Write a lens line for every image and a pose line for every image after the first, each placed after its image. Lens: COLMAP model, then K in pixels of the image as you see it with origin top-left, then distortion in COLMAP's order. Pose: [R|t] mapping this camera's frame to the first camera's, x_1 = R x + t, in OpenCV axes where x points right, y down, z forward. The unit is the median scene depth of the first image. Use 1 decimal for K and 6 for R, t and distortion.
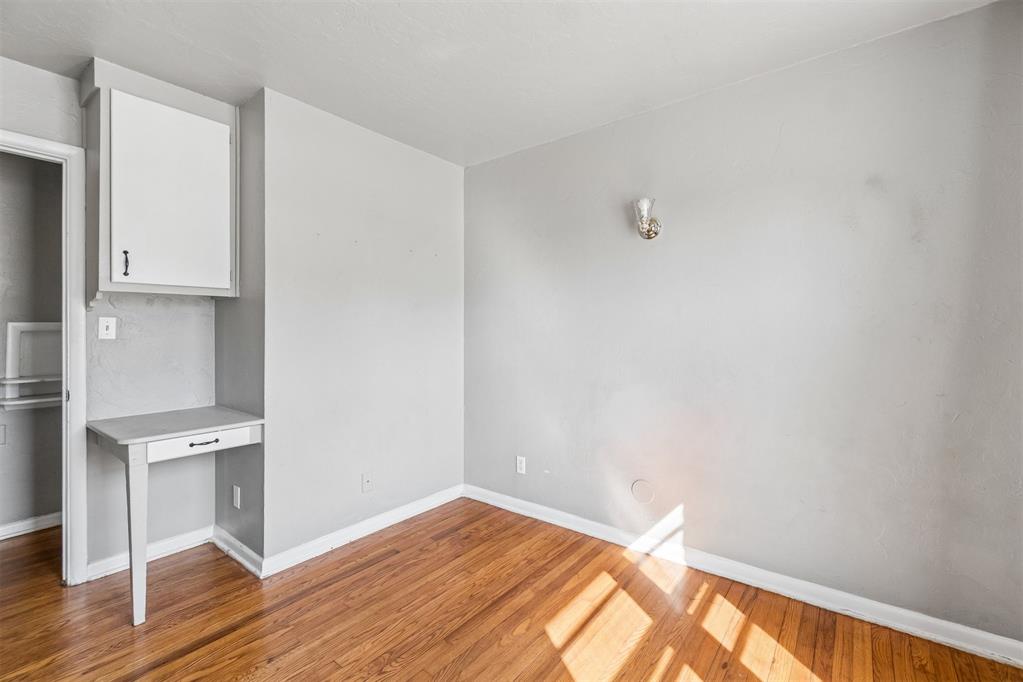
lens RADIAL K [[440.5, 0, 510.3], [0, 440.5, 328.9], [0, 0, 1]] dist [-0.006981, 0.000264]
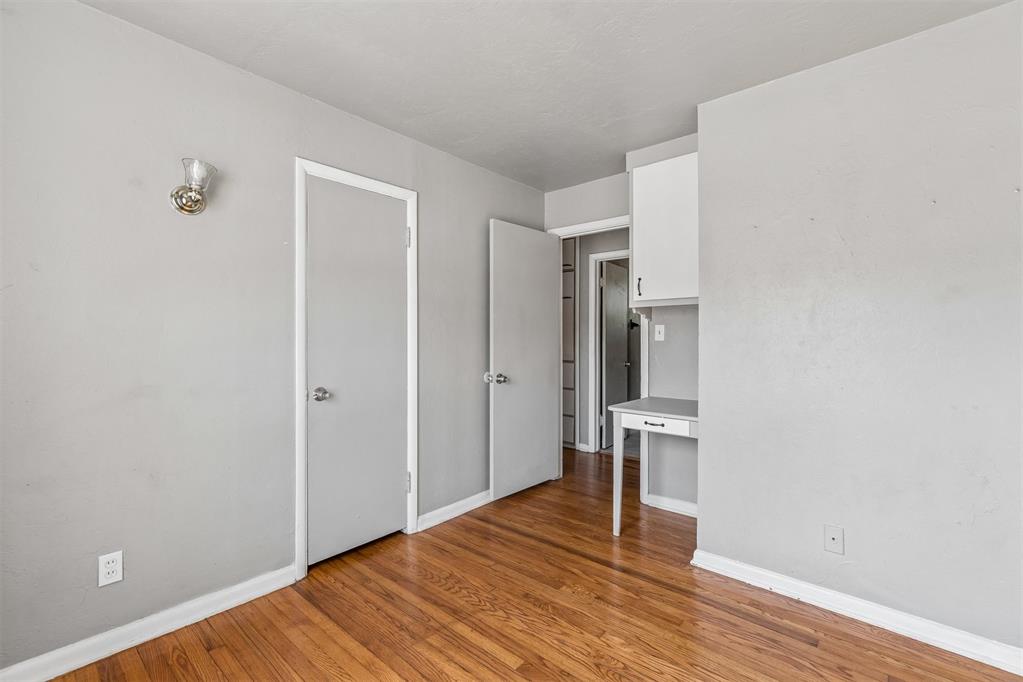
lens RADIAL K [[443.4, 0, 513.5], [0, 443.4, 335.8], [0, 0, 1]] dist [-0.000838, 0.000395]
pose [[-0.041098, 0.000939, -0.999155, 0.540228], [-0.000542, 0.999999, 0.000962, 0.006908], [0.999155, 0.000581, -0.041098, 0.606902]]
